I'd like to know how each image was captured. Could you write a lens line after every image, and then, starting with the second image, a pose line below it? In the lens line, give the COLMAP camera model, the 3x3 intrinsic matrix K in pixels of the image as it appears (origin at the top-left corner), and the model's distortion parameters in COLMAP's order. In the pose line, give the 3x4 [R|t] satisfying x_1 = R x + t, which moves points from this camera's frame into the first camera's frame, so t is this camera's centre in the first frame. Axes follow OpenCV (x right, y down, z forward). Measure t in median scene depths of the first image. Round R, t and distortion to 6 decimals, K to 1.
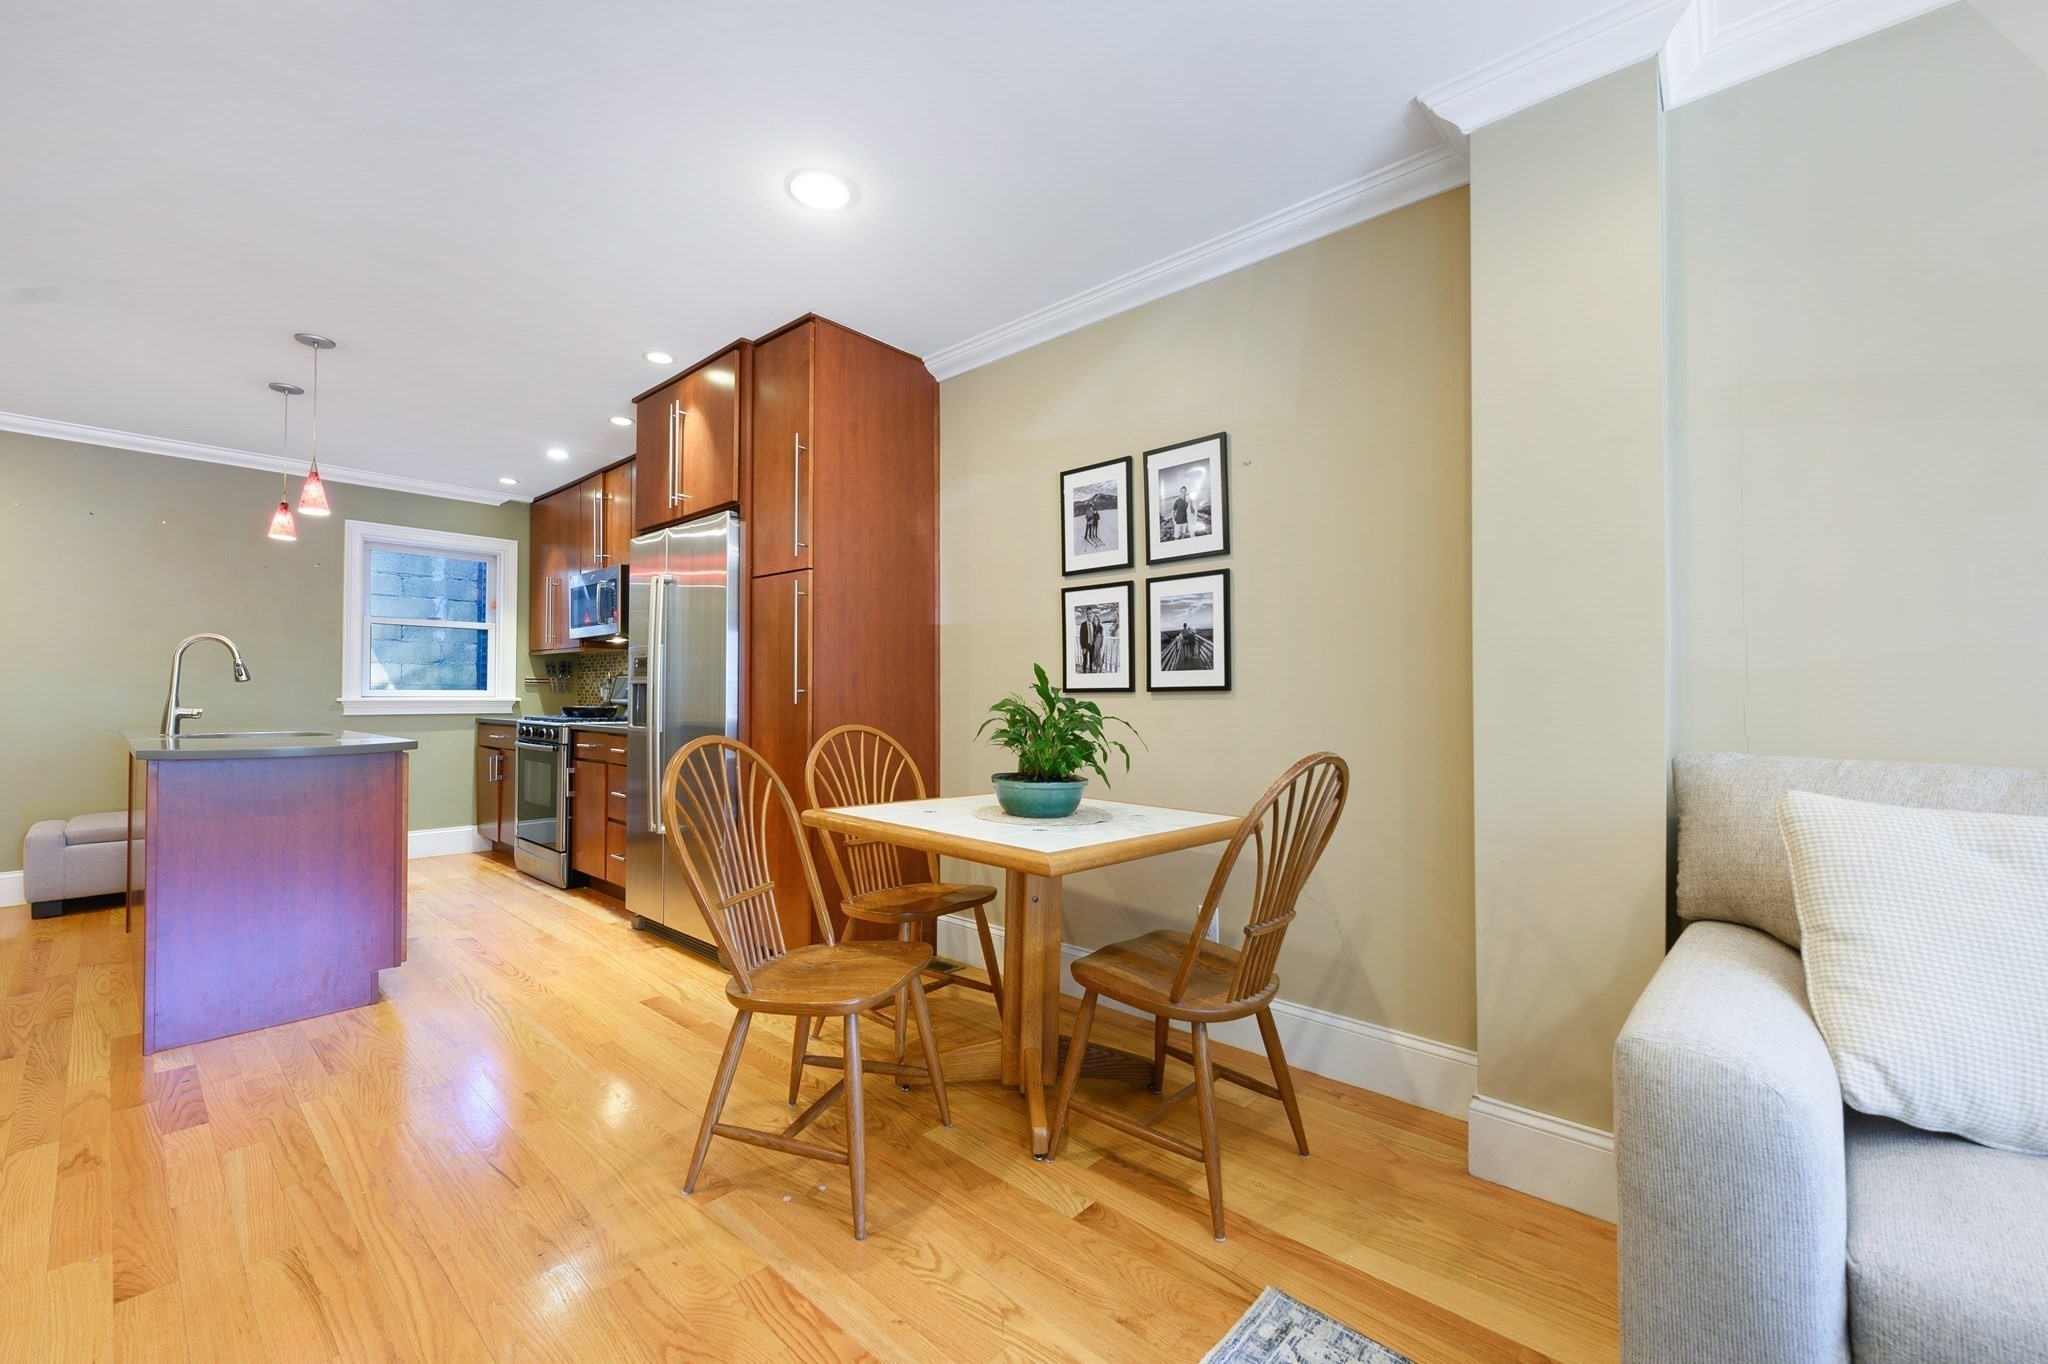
lens RADIAL K [[827.4, 0, 1022.2], [0, 827.4, 687.0], [0, 0, 1]] dist [-0.001412, -0.000144]
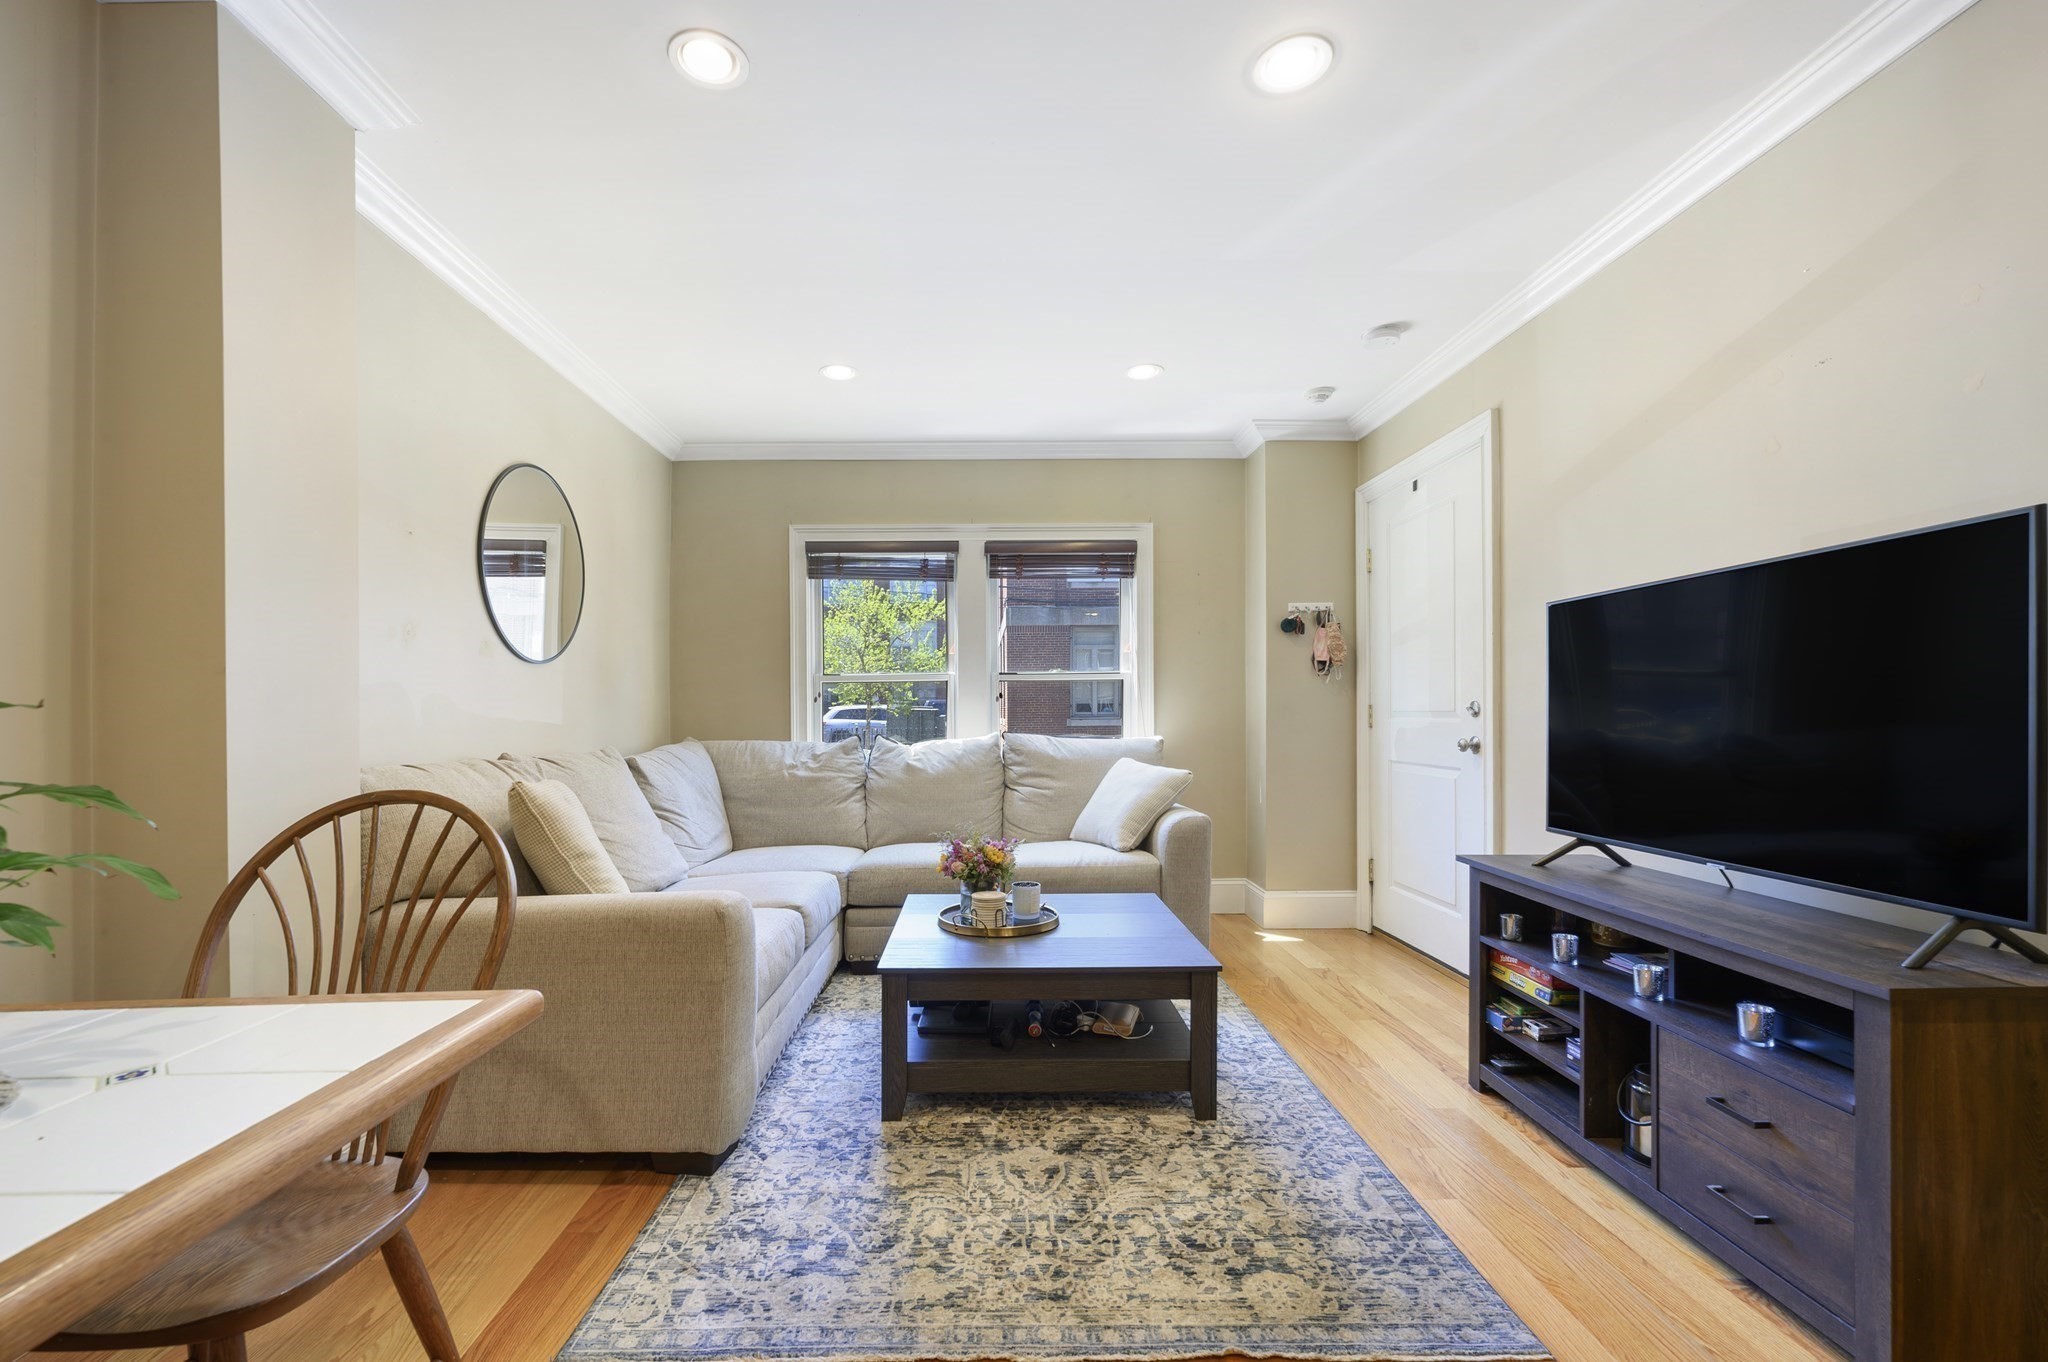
lens RADIAL K [[835.1, 0, 1013.0], [0, 835.1, 717.6], [0, 0, 1]] dist [-0.000961, -0.000094]
pose [[-0.685149, -0.005383, 0.728383, -0.362453], [-0.009049, 0.999958, -0.001121, 0.001882], [-0.728347, -0.007359, -0.685169, 0.636366]]
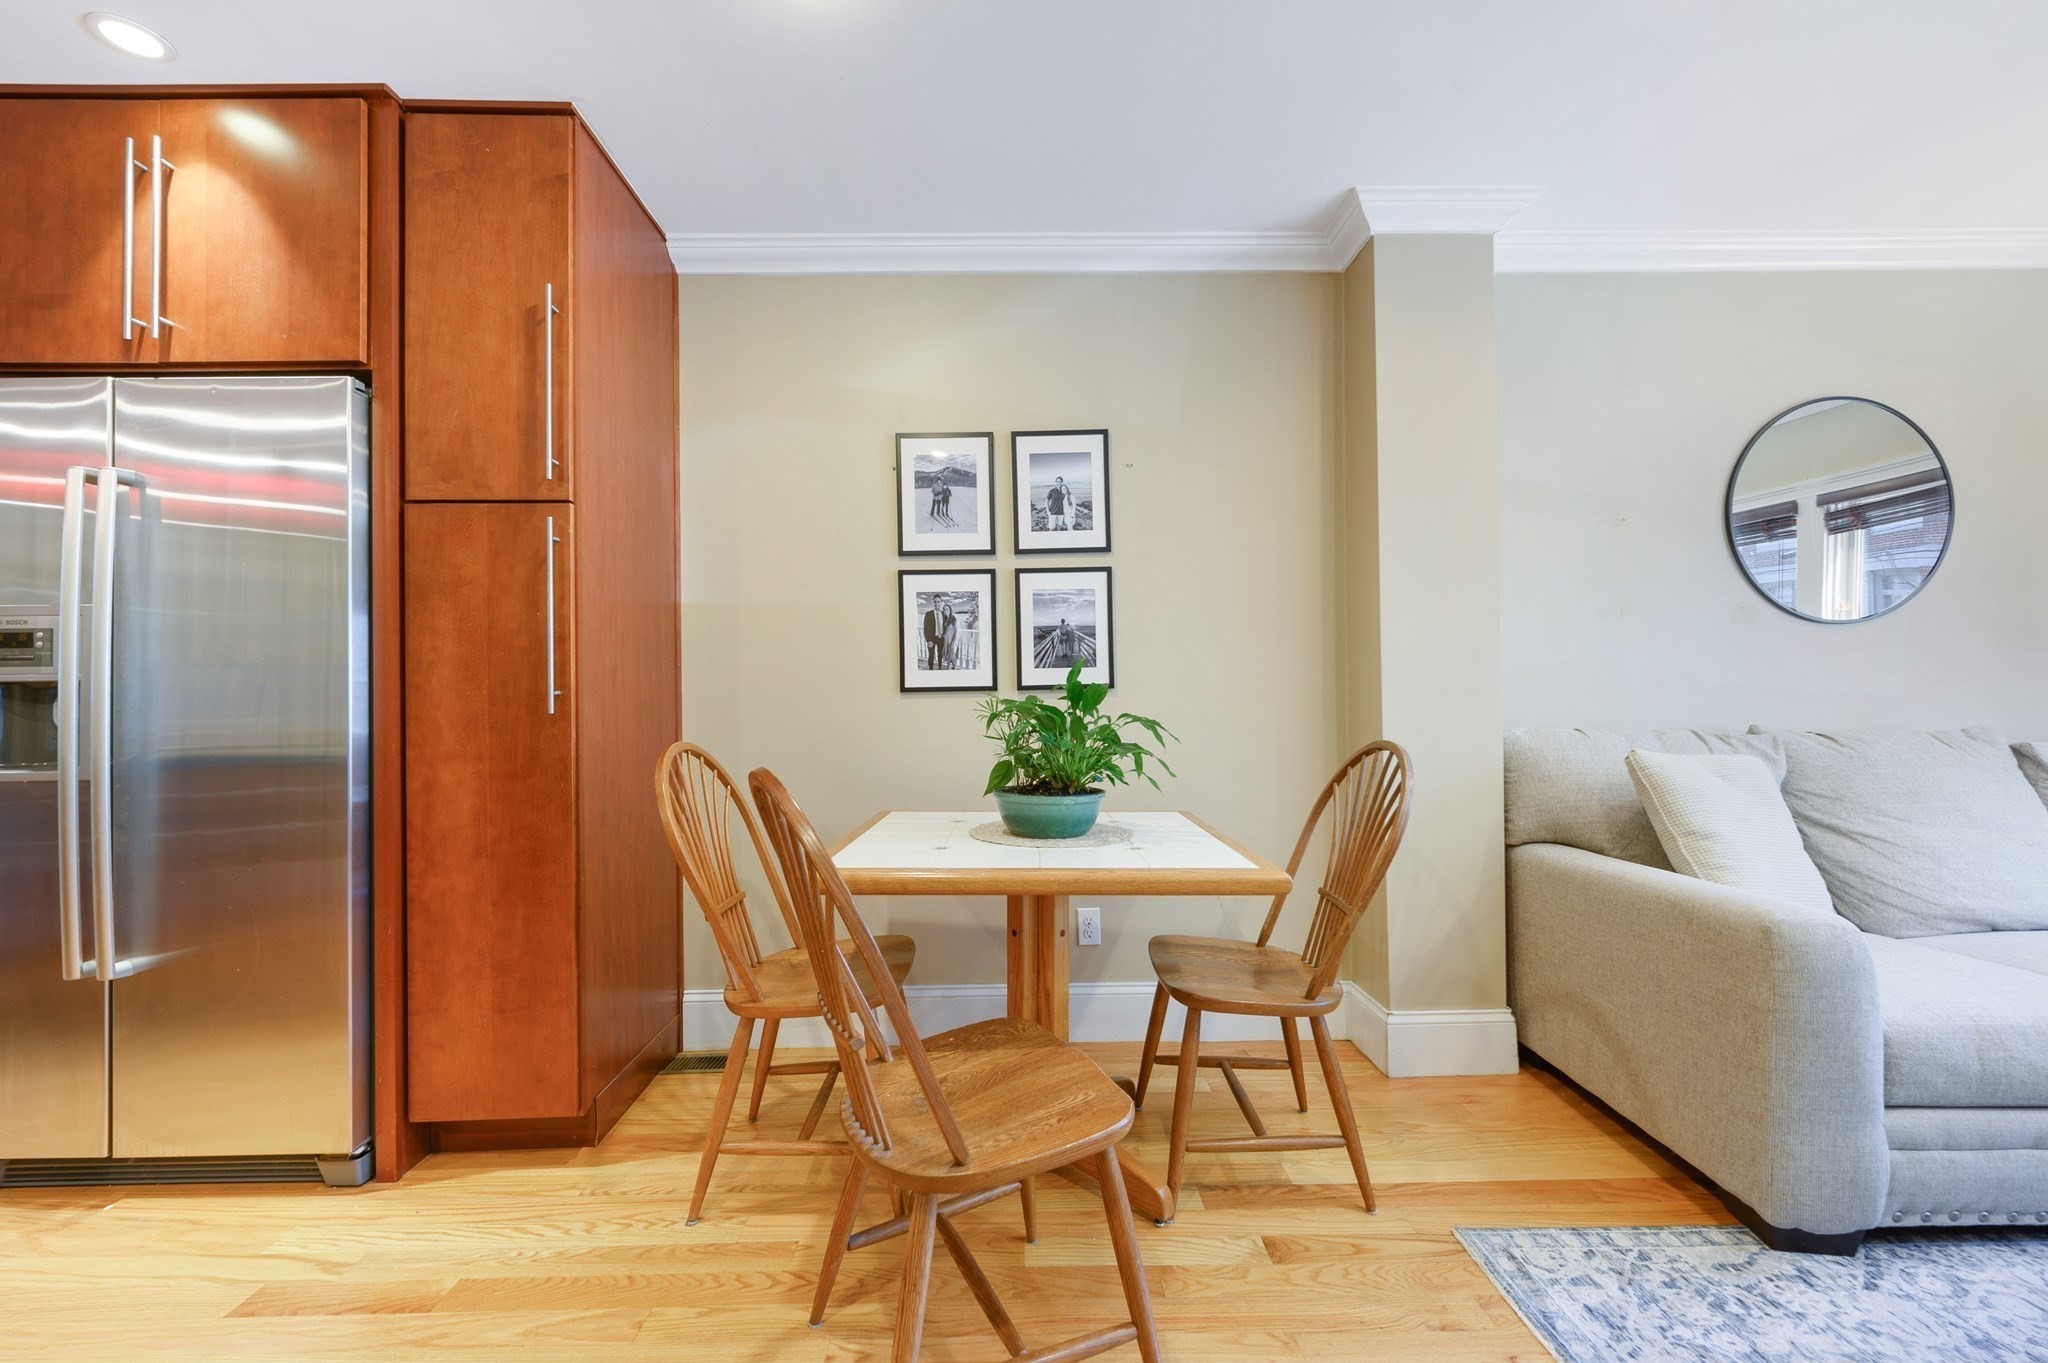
lens RADIAL K [[814.2, 0, 1021.4], [0, 814.2, 686.9], [0, 0, 1]] dist [-0.000942, -0.000041]
pose [[0.732351, -0.003363, 0.680919, -0.428192], [0.004776, 0.999989, -0.000197, 0.001915], [-0.680911, 0.003397, 0.732359, 0.299932]]
